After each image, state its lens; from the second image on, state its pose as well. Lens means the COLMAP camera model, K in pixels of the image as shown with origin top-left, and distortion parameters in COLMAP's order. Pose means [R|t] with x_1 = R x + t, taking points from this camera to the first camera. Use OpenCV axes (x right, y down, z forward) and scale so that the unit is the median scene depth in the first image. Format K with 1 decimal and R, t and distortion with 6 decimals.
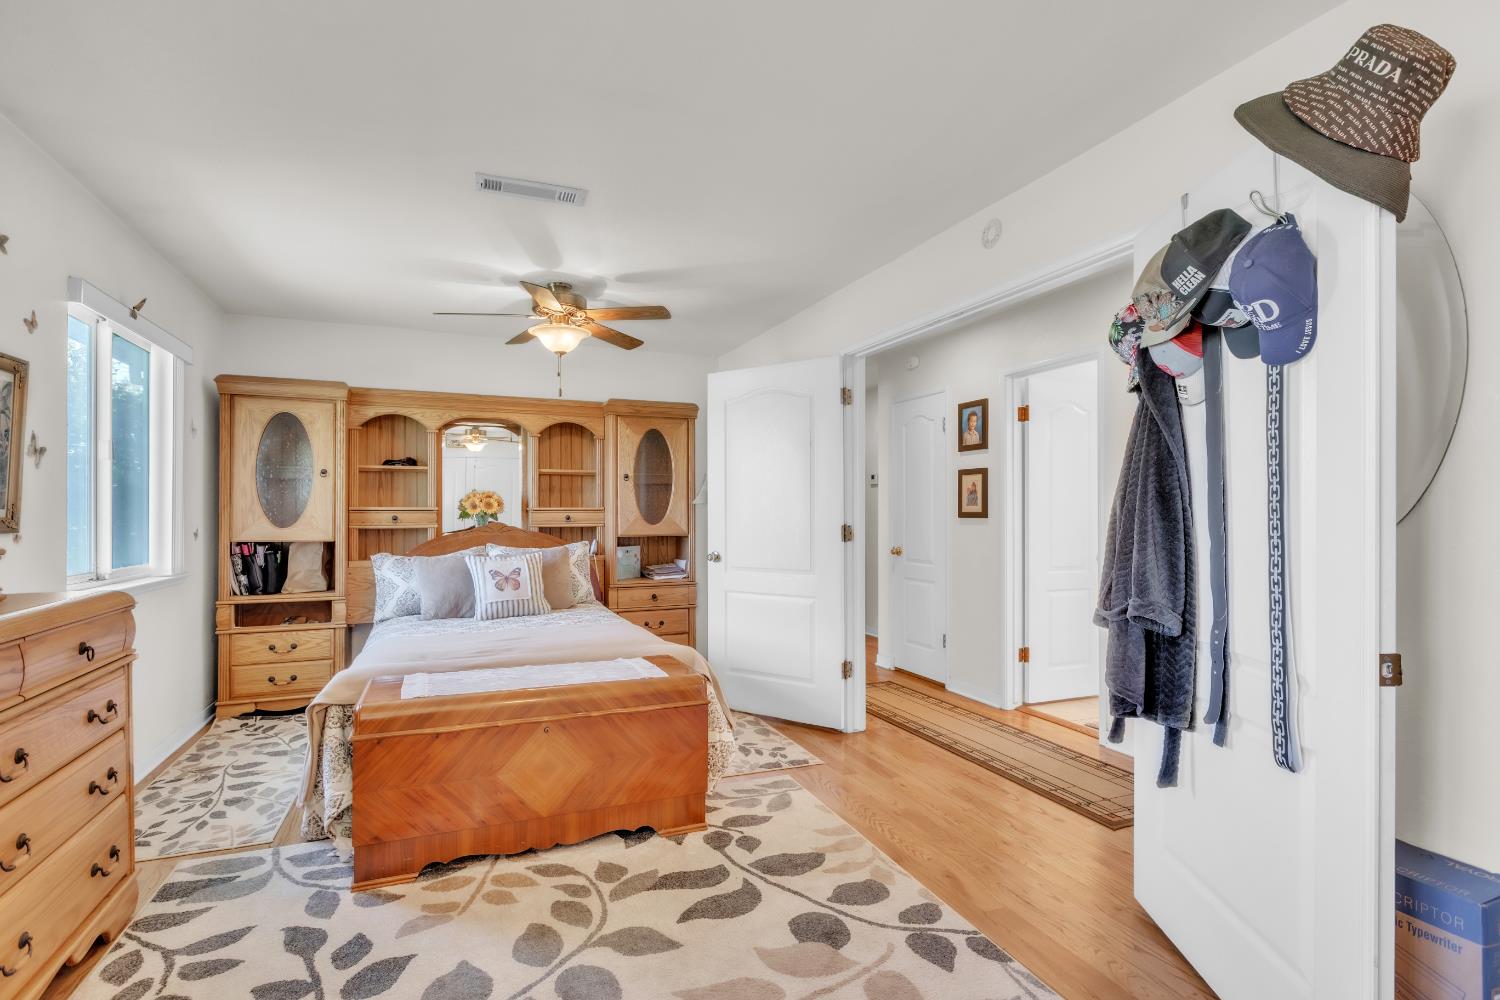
lens RADIAL K [[707.5, 0, 753.8], [0, 707.5, 495.9], [0, 0, 1]] dist [-0.000986, -0.000565]
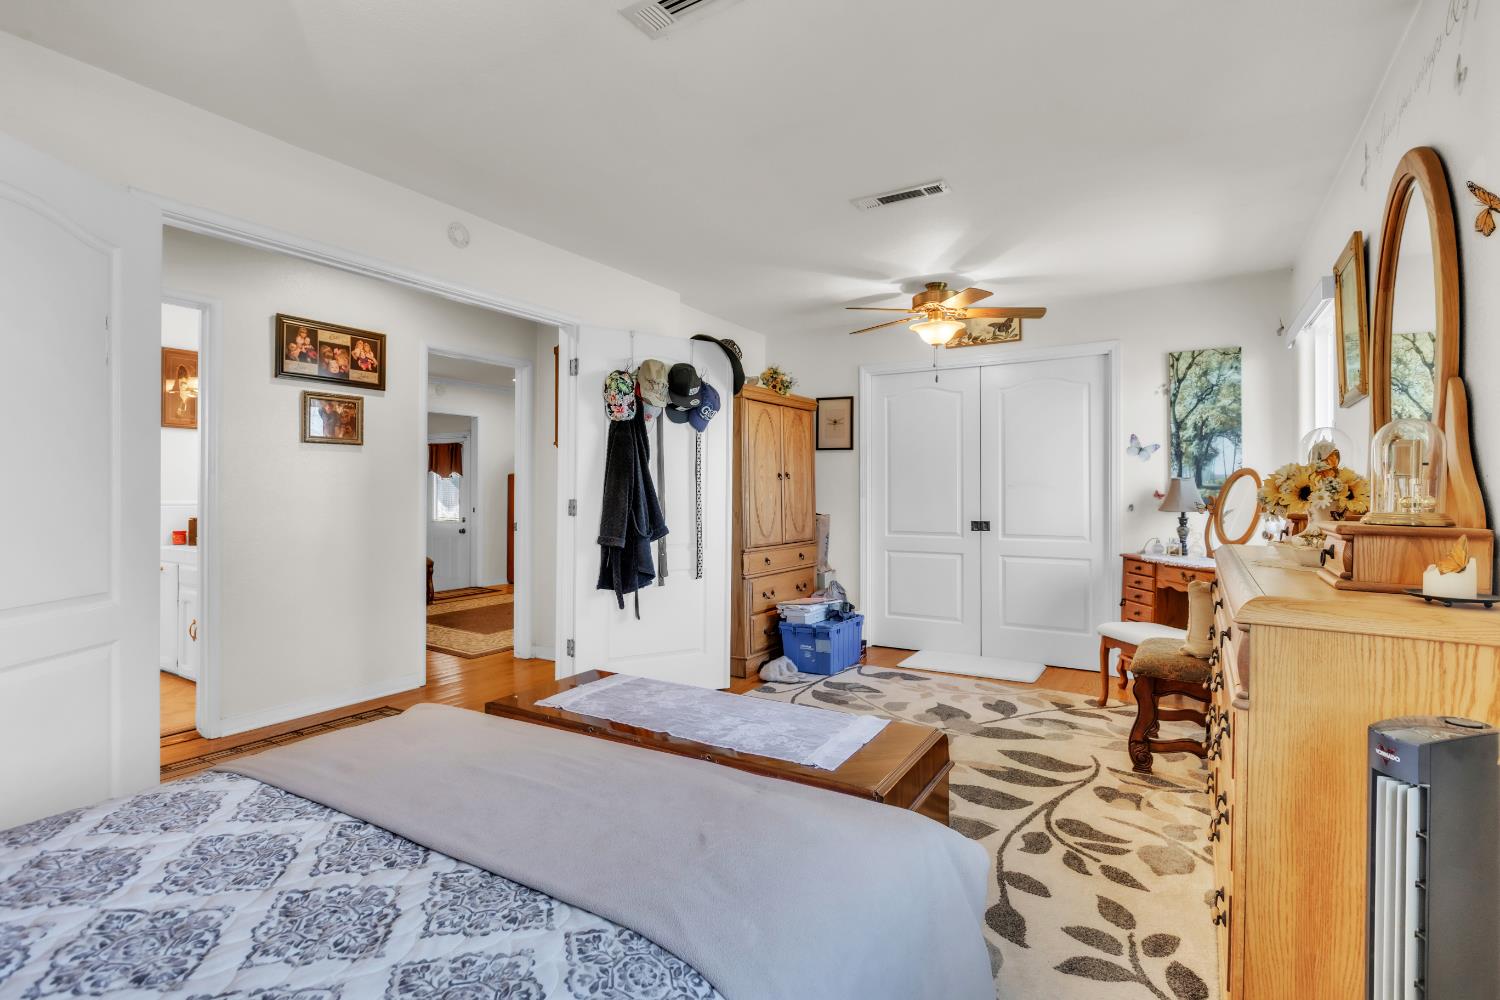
lens RADIAL K [[707.5, 0, 753.8], [0, 707.5, 495.9], [0, 0, 1]] dist [-0.000986, -0.000565]
pose [[-0.588407, -0.004909, 0.808550, -1.273035], [-0.008231, 0.999966, 0.000081, 0.051148], [-0.808523, -0.006608, -0.588428, 1.946939]]
